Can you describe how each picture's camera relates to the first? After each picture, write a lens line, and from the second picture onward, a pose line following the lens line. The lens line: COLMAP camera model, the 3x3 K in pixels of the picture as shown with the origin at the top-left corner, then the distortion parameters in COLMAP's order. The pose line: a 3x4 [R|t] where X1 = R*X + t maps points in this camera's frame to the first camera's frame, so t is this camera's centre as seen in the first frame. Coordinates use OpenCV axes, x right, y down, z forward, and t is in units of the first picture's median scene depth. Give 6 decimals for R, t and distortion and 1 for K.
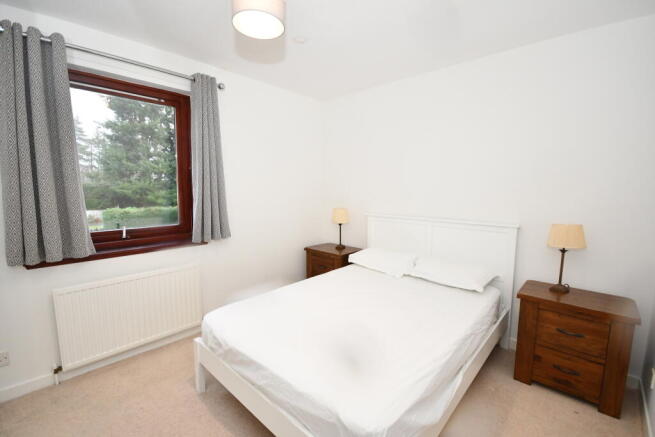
lens RADIAL K [[284.4, 0, 327.5], [0, 284.4, 218.5], [0, 0, 1]] dist [-0.003274, -0.000780]
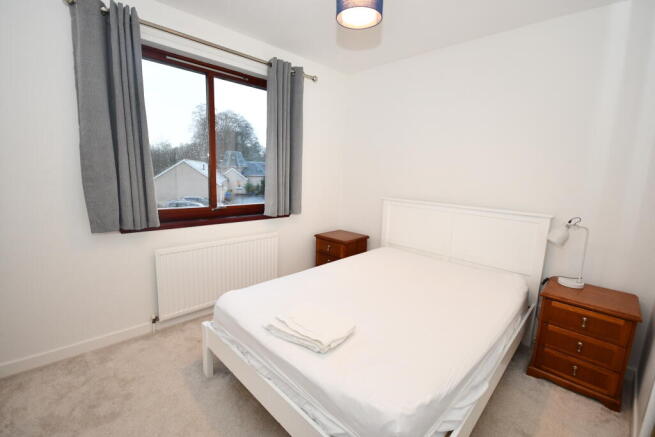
lens RADIAL K [[304.7, 0, 344.9], [0, 304.7, 222.0], [0, 0, 1]] dist [0.001942, 0.000037]
pose [[0.999085, 0.041695, 0.009505, -0.158735], [-0.042215, 0.997091, 0.063470, 0.018377], [-0.006831, -0.063813, 0.997939, -0.173900]]
